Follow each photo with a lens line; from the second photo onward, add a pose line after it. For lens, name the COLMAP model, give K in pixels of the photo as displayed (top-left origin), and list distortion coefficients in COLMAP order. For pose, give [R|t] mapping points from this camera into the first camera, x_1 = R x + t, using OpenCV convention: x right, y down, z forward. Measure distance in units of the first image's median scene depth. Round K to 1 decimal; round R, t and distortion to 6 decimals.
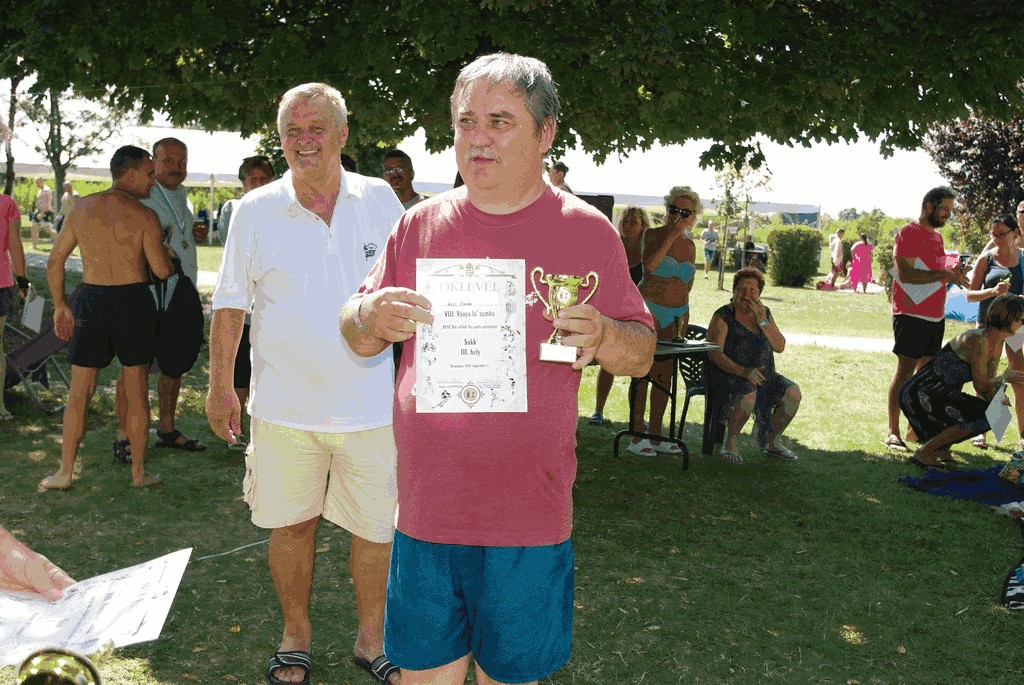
lens RADIAL K [[1269.6, 0, 512.3], [0, 1269.6, 343.1], [0, 0, 1]] dist [-0.028112, 0.000000]
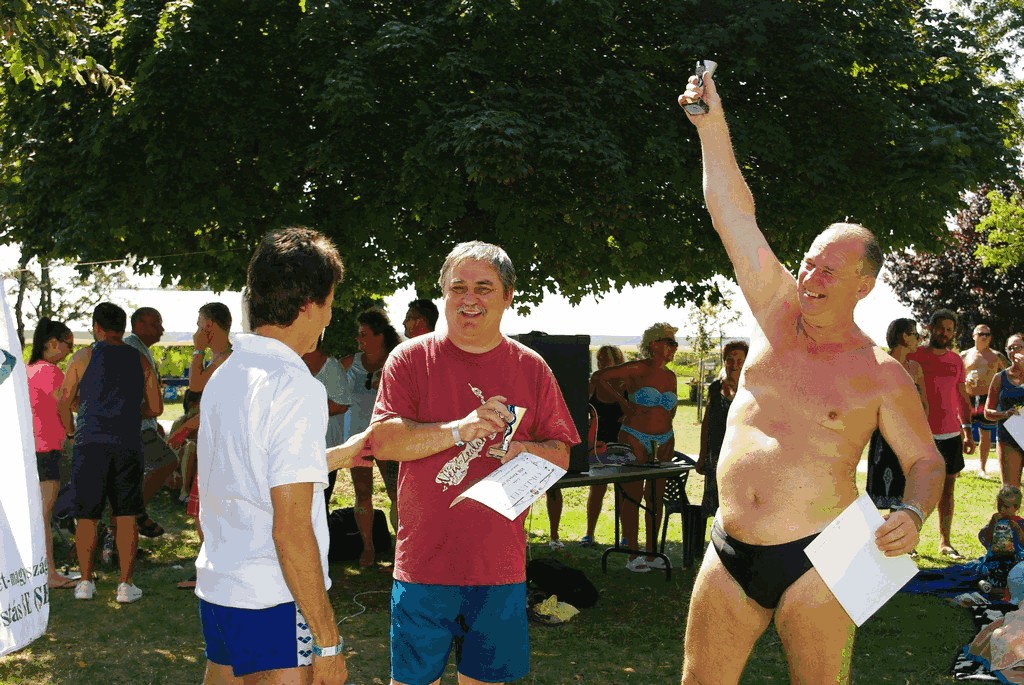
lens RADIAL K [[1269.6, 0, 505.2], [0, 1269.6, 337.9], [0, 0, 1]] dist [-0.028112, 0.000000]
pose [[0.999011, -0.043073, 0.010997, -0.006334], [0.044072, 0.992018, -0.118141, 0.013991], [-0.005820, 0.118509, 0.992936, -0.098021]]
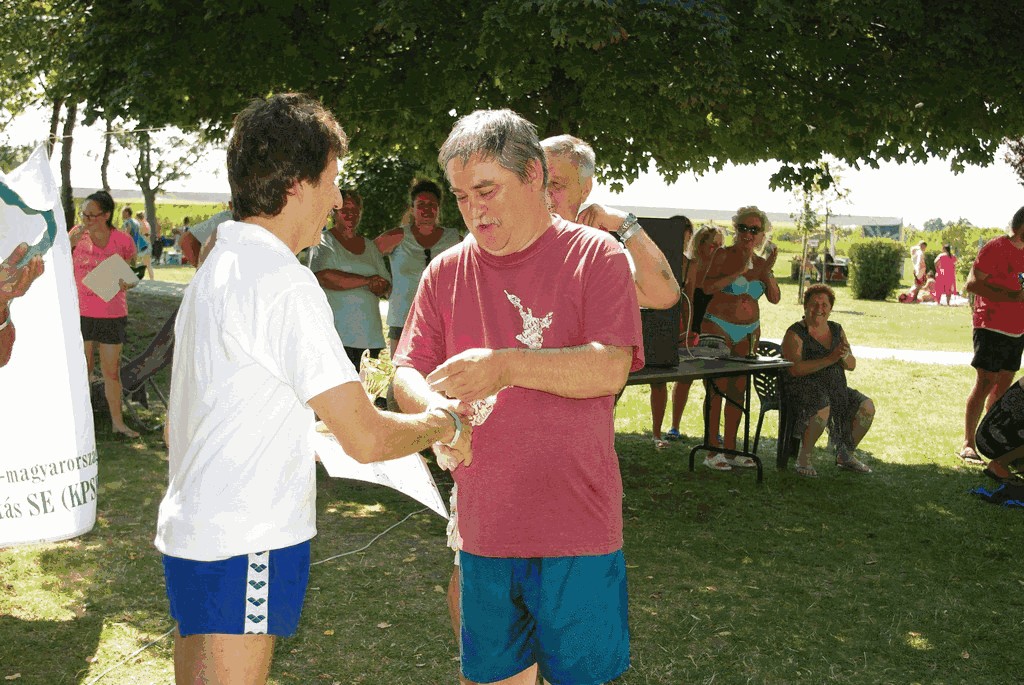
lens RADIAL K [[1269.6, 0, 509.5], [0, 1269.6, 342.1], [0, 0, 1]] dist [-0.028112, 0.000000]
pose [[0.997801, -0.009952, -0.065528, 0.003049], [0.009074, 0.999865, -0.013680, -0.001754], [0.065655, 0.013056, 0.997757, -0.033002]]
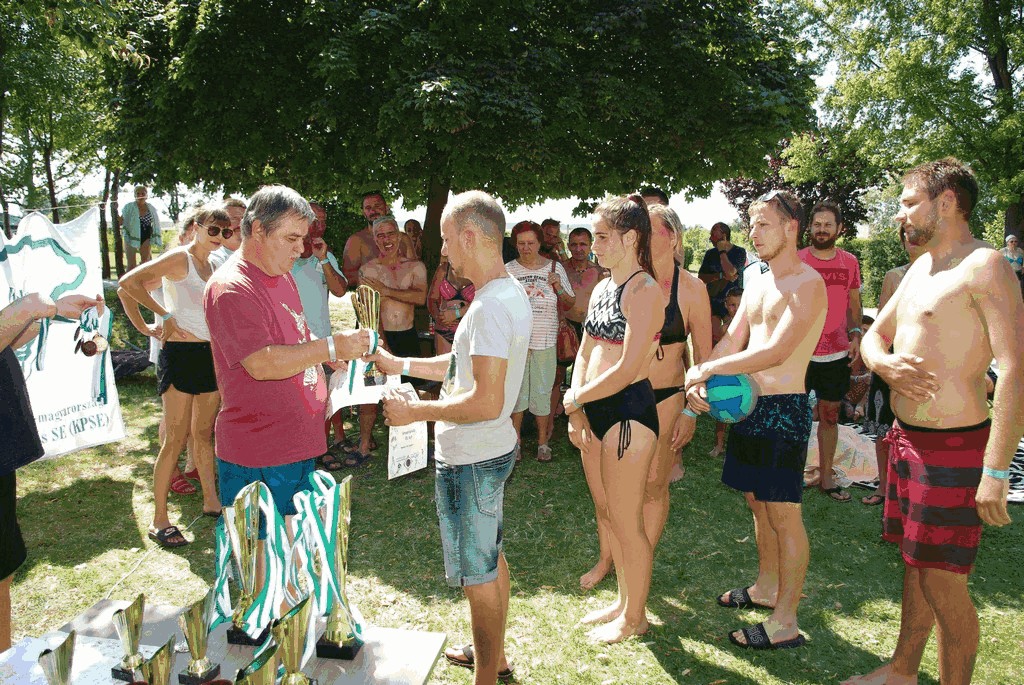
lens RADIAL K [[804.4, 0, 511.9], [0, 804.4, 347.2], [0, 0, 1]] dist [-0.095967, 0.046013]
pose [[0.997728, -0.049872, 0.045297, 0.014001], [0.048167, 0.998117, 0.037990, -0.013545], [-0.047106, -0.035722, 0.998251, -0.015700]]
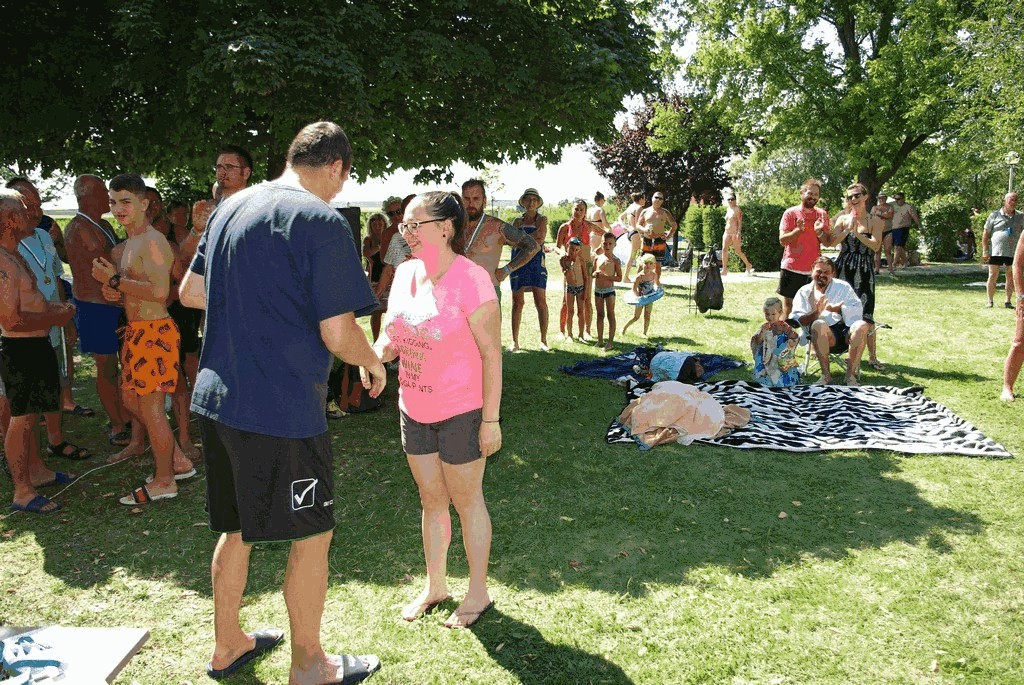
lens RADIAL K [[804.4, 0, 510.0], [0, 804.4, 347.6], [0, 0, 1]] dist [-0.095967, 0.046013]
pose [[0.979374, -0.099193, 0.176033, 0.058844], [0.087369, 0.993445, 0.073711, -0.001557], [-0.182191, -0.056811, 0.981621, -0.000505]]
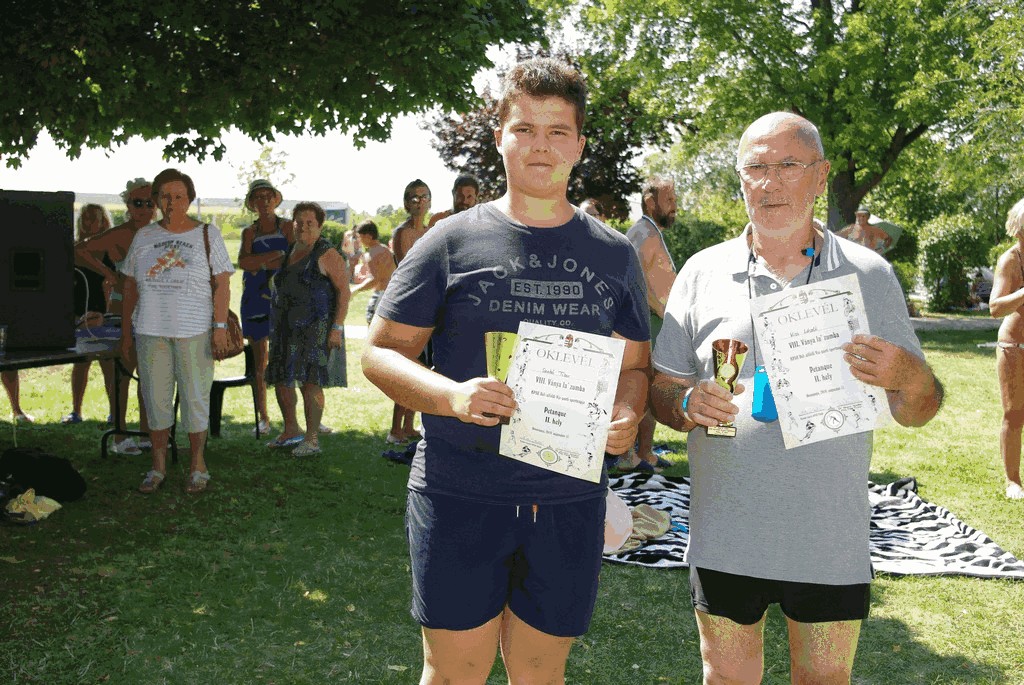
lens RADIAL K [[1269.6, 0, 511.3], [0, 1269.6, 342.8], [0, 0, 1]] dist [-0.028112, 0.000000]
pose [[0.937031, -0.060150, 0.344026, 0.044308], [0.059999, 0.998137, 0.011096, 0.008801], [-0.344053, 0.010244, 0.938894, -0.026081]]
